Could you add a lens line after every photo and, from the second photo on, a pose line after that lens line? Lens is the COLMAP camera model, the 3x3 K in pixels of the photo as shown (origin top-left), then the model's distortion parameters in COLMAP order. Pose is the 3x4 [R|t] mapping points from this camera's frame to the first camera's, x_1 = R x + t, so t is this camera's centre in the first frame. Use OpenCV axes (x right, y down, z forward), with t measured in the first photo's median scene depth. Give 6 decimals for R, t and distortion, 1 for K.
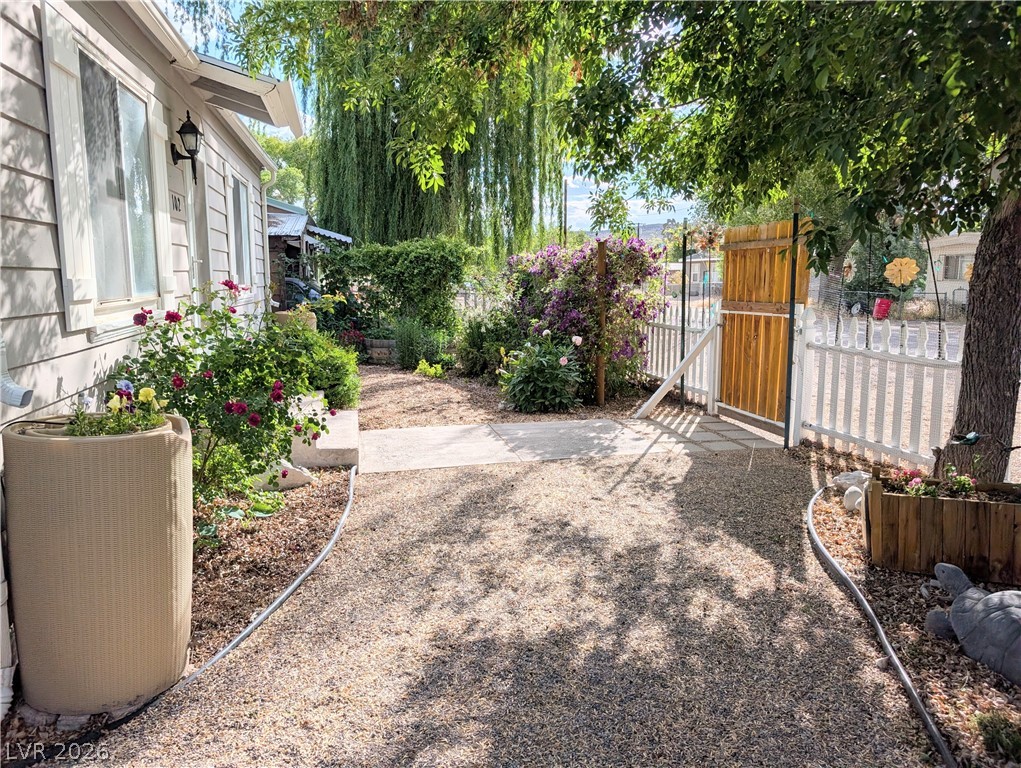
lens RADIAL K [[736.1, 0, 513.8], [0, 736.1, 384.2], [0, 0, 1]] dist [0.027646, -0.021861]
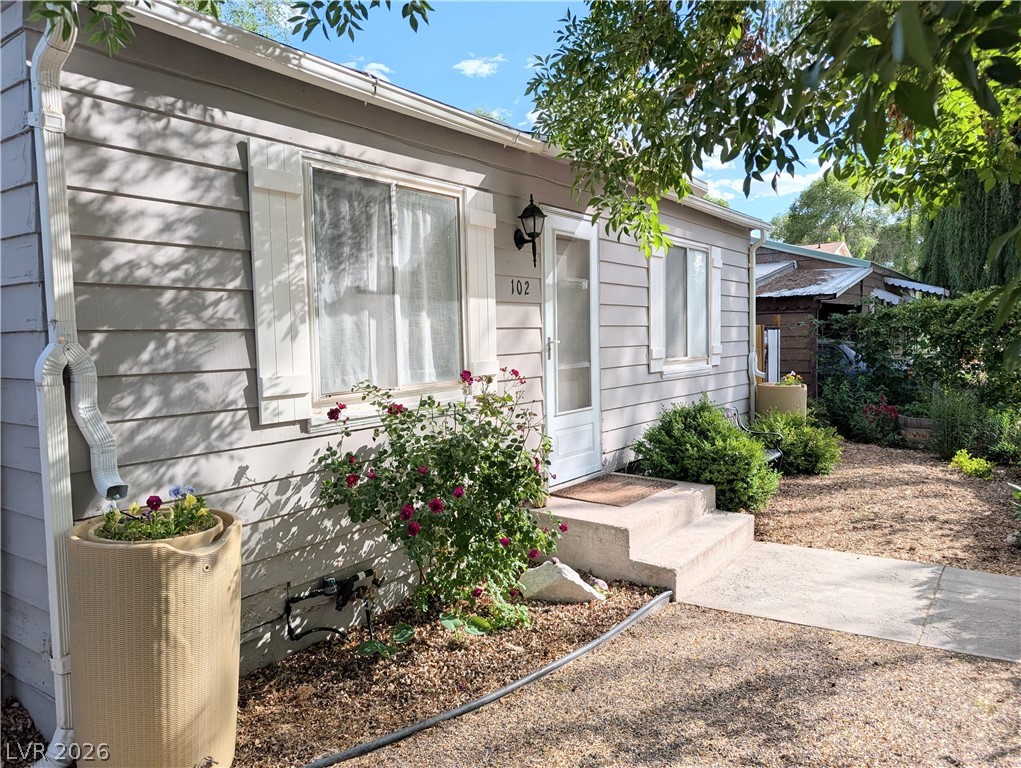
lens RADIAL K [[736.1, 0, 508.5], [0, 736.1, 380.8], [0, 0, 1]] dist [0.027646, -0.021861]
pose [[0.664236, 0.026983, -0.747036, 0.344948], [-0.083917, 0.995723, -0.038650, -0.093259], [0.742798, 0.088362, 0.663659, 0.405749]]
